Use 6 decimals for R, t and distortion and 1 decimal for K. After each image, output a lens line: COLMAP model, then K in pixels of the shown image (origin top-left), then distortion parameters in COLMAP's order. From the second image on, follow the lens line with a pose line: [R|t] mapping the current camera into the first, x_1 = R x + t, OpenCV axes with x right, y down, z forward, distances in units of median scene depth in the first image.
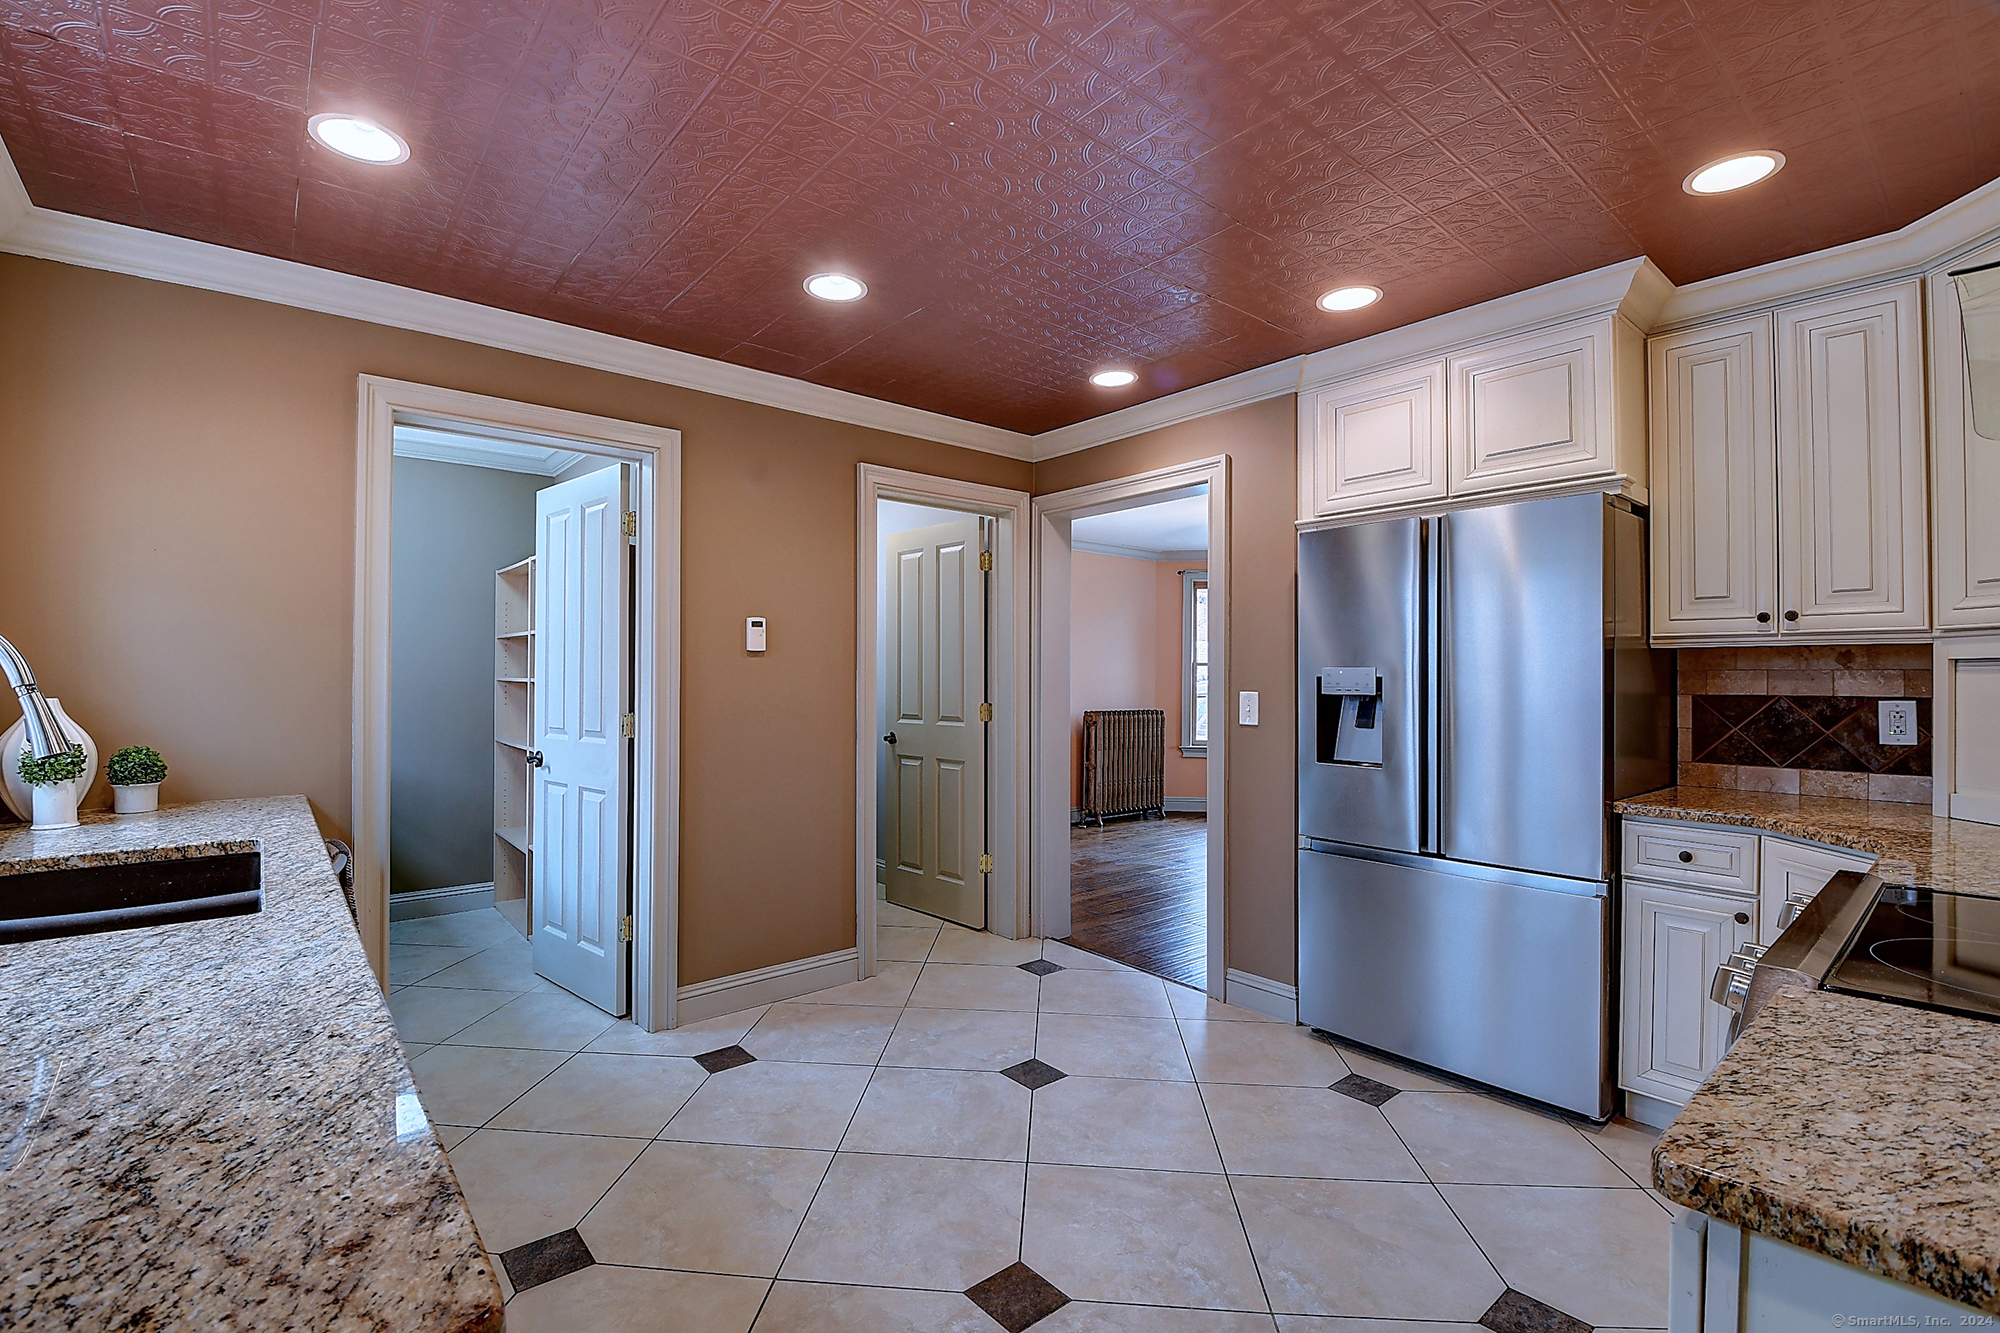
lens RADIAL K [[881.8, 0, 975.7], [0, 881.8, 670.7], [0, 0, 1]] dist [0.003857, -0.016785]
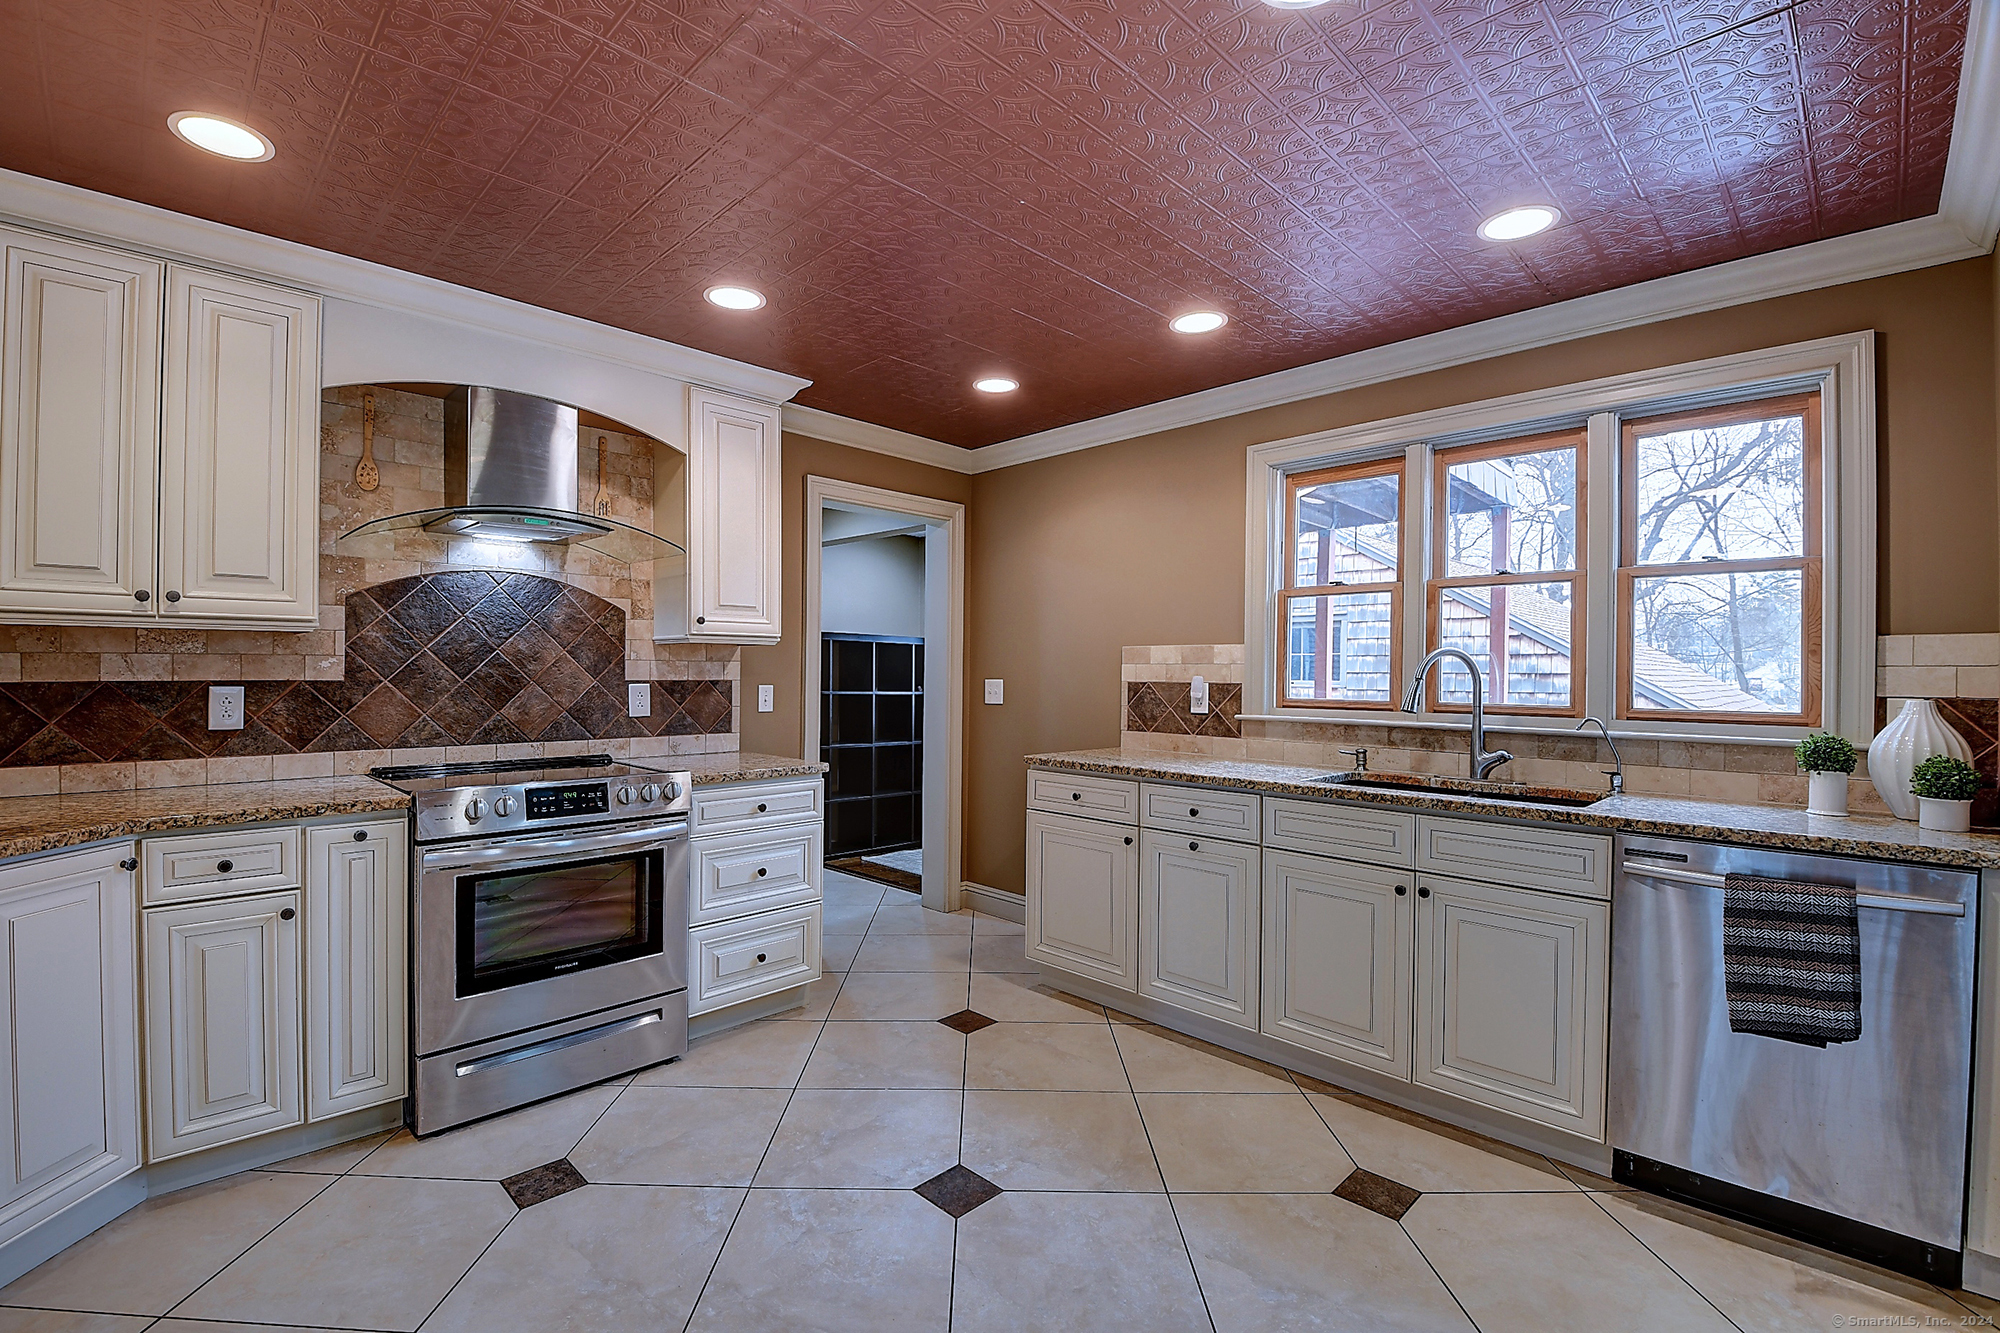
lens RADIAL K [[881.8, 0, 975.7], [0, 881.8, 670.7], [0, 0, 1]] dist [0.003857, -0.016785]
pose [[-0.995883, -0.010397, -0.090050, 0.117894], [-0.009893, 0.999933, -0.006043, 0.013464], [0.090106, -0.005127, -0.995919, 1.876215]]
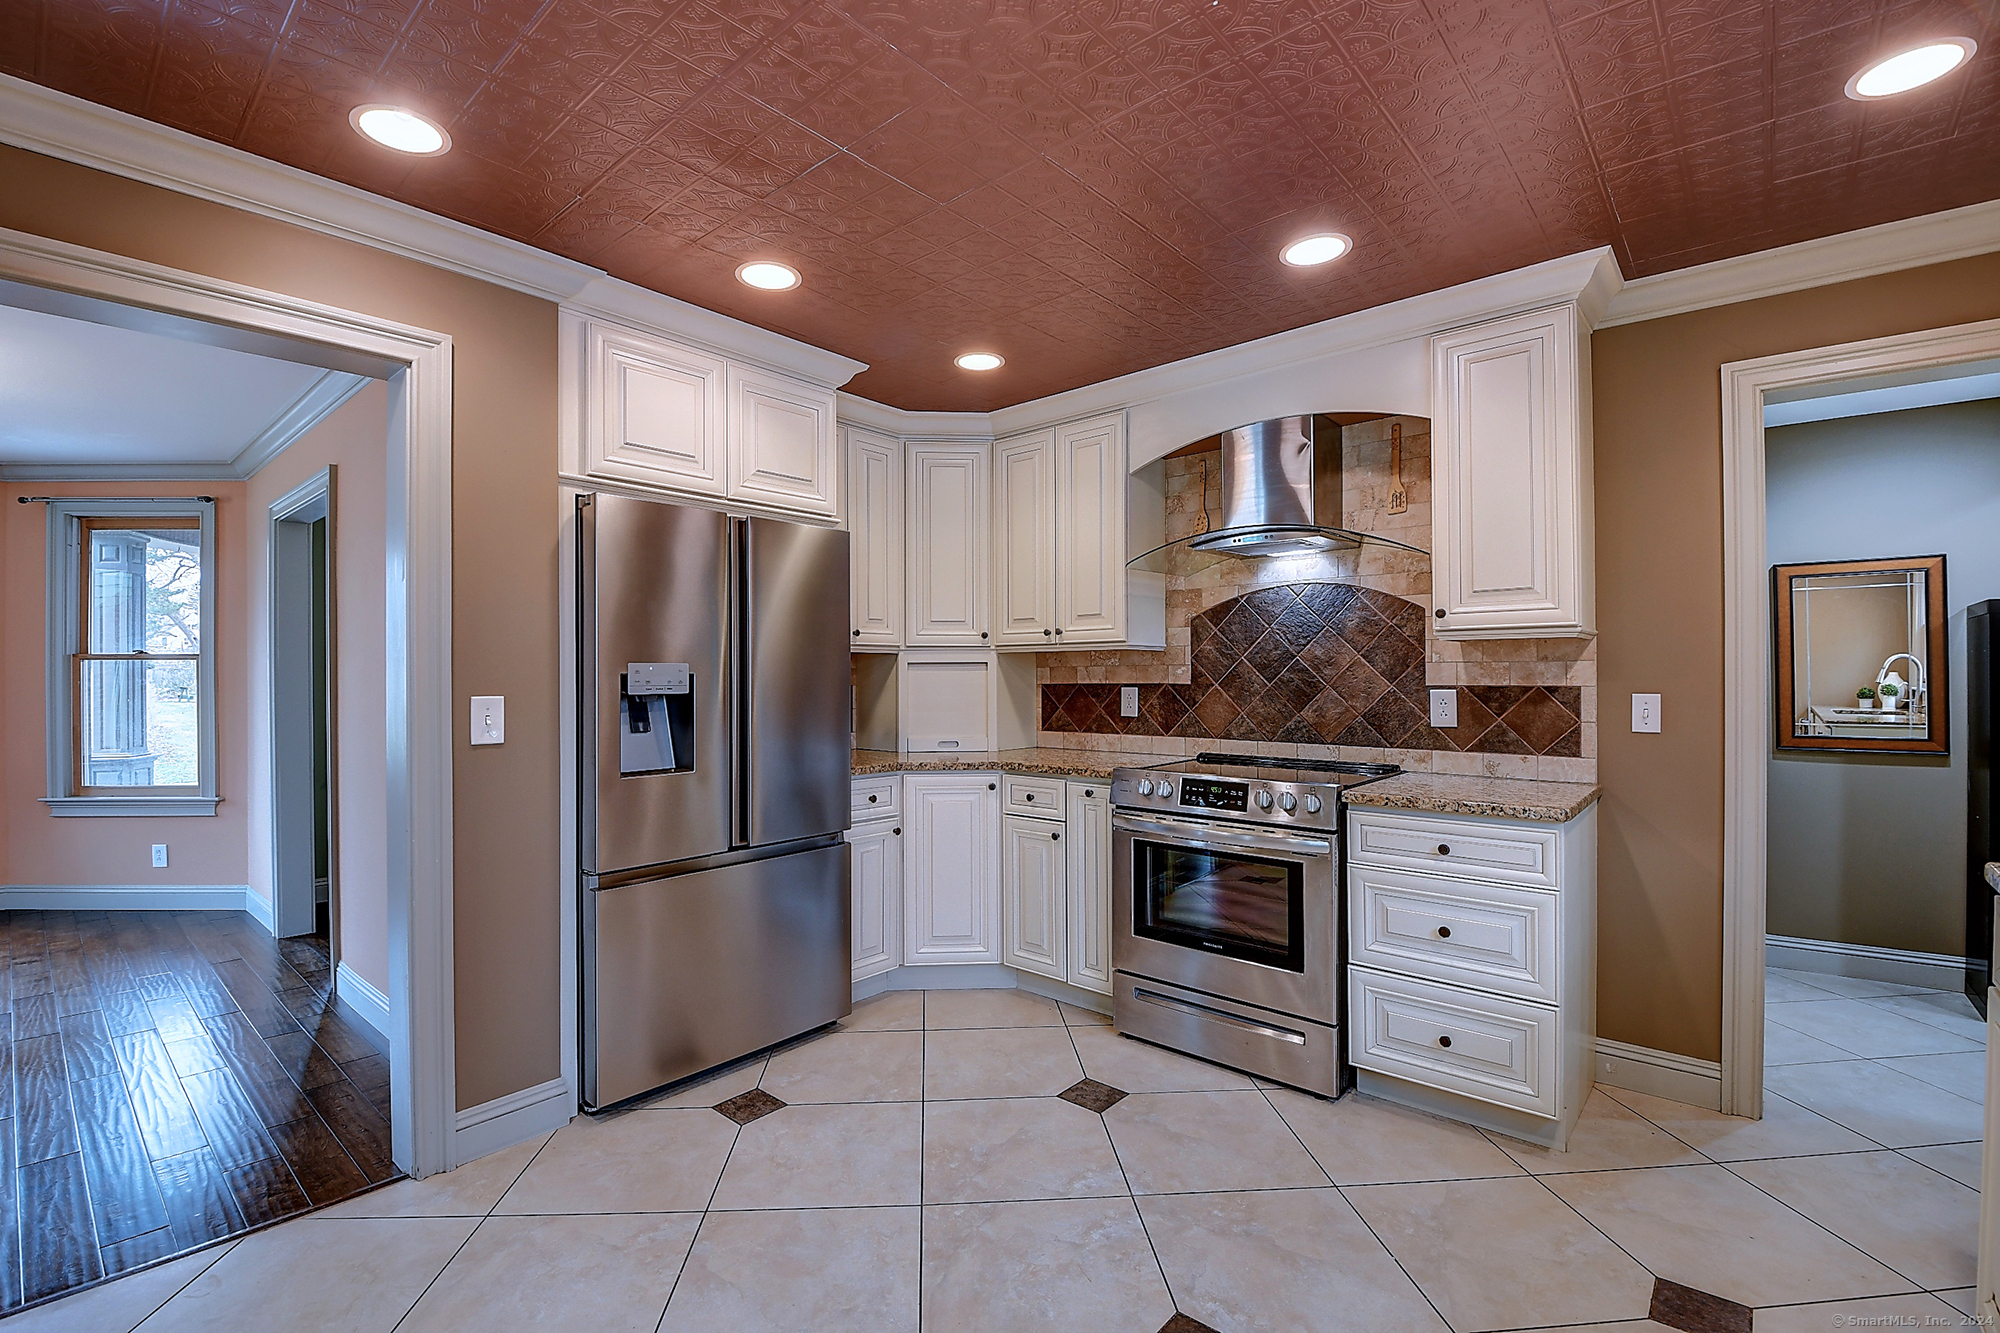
lens RADIAL K [[881.8, 0, 975.7], [0, 881.8, 670.7], [0, 0, 1]] dist [0.003857, -0.016785]
pose [[-0.150146, 0.001316, 0.988663, -0.695902], [-0.001166, 0.999998, -0.001508, 0.006906], [-0.988663, -0.001379, -0.150144, 1.163567]]
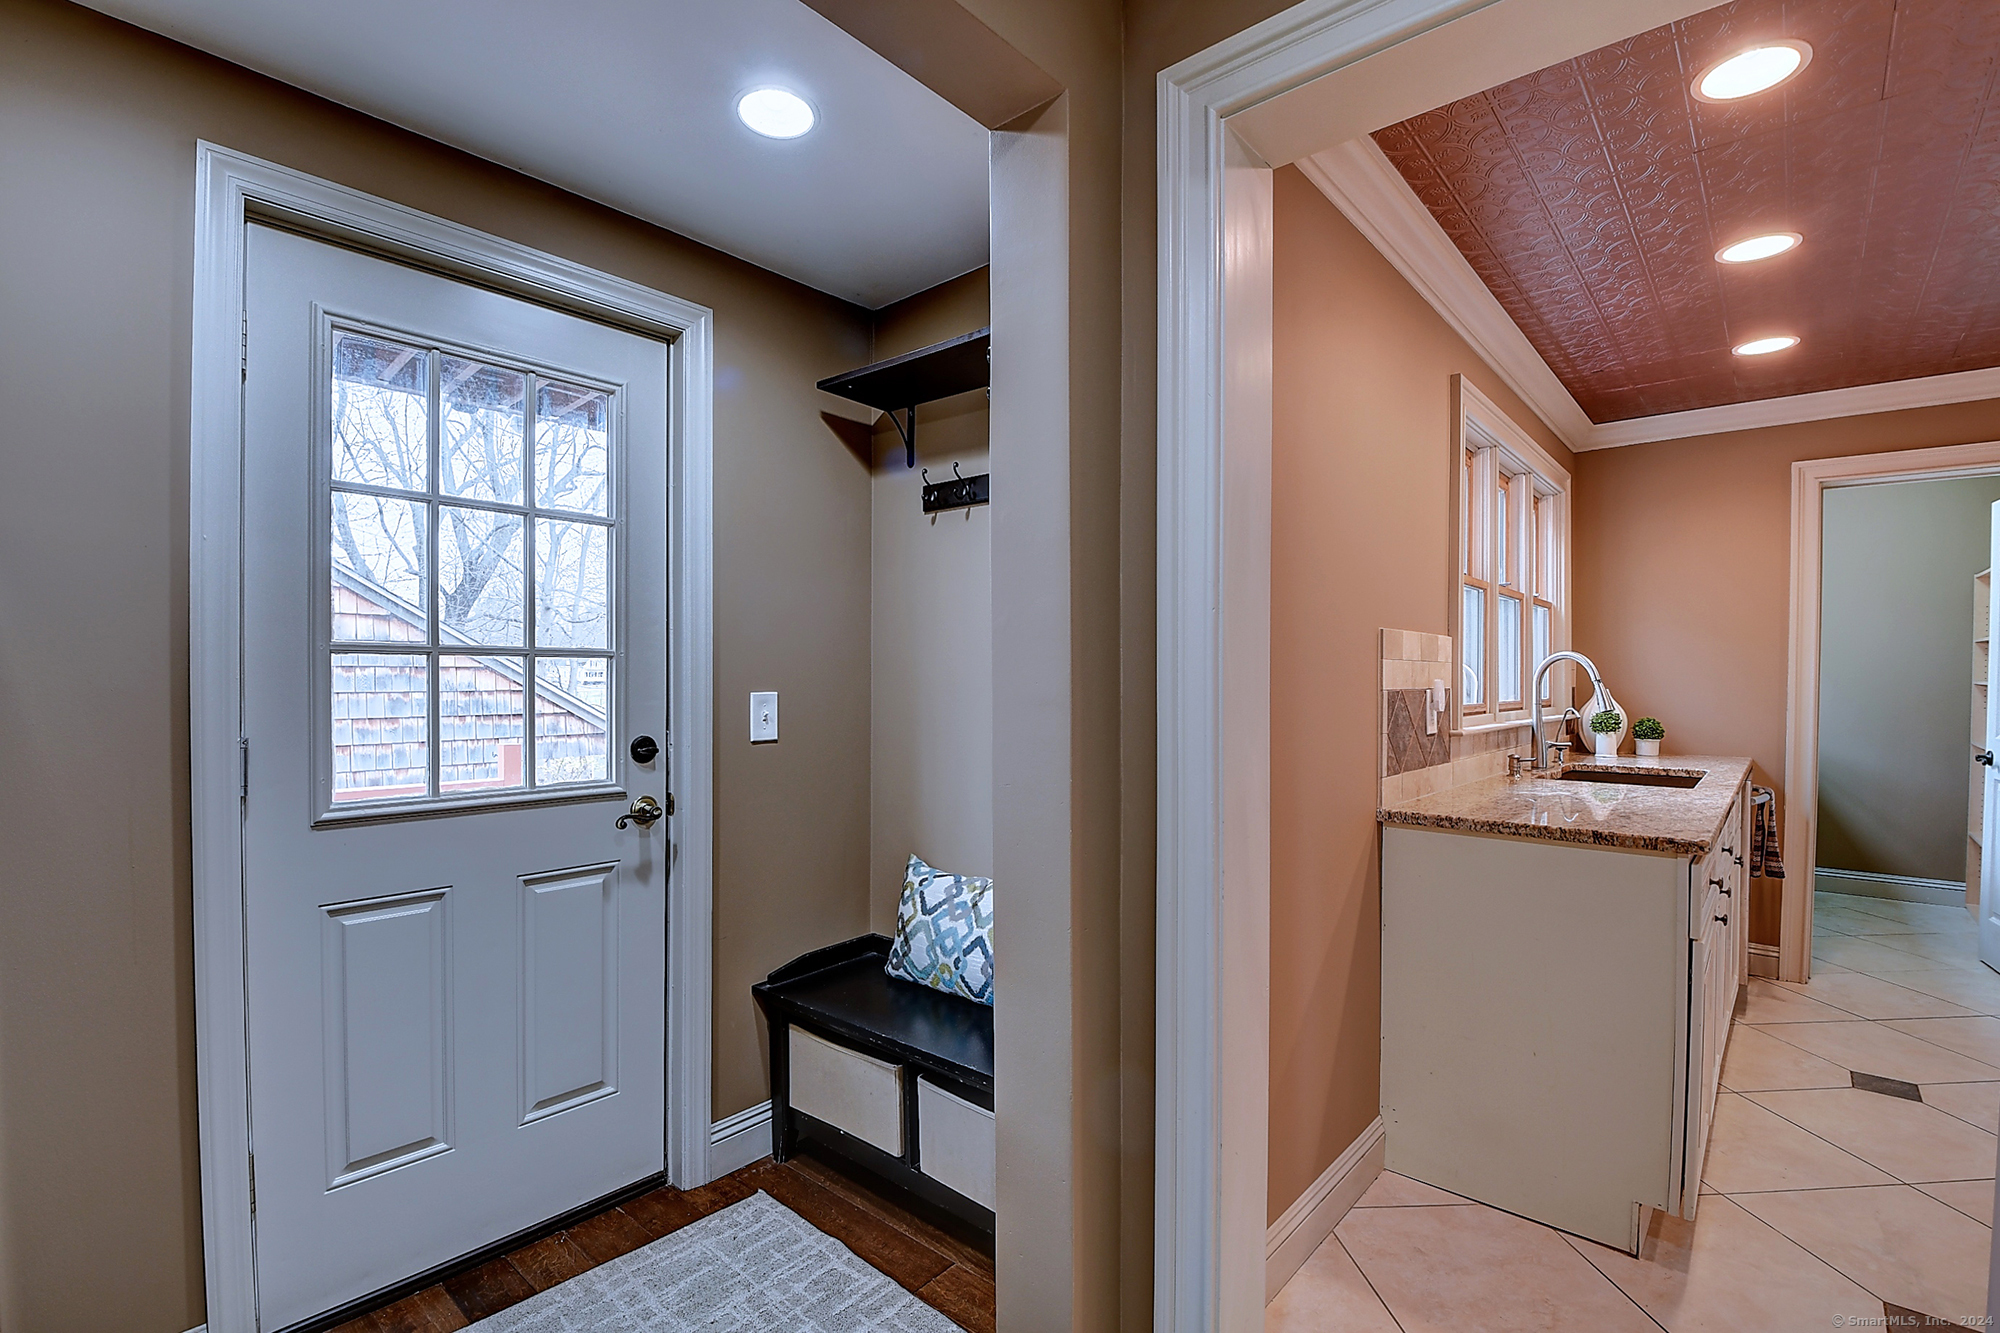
lens RADIAL K [[901.8, 0, 1000.2], [0, 901.8, 684.6], [0, 0, 1]] dist [0.000110, -0.012006]
pose [[0.162673, 0.012093, -0.986606, 0.625770], [-0.000871, 0.999926, 0.012112, 0.000703], [0.986680, -0.001111, 0.162672, -0.594698]]
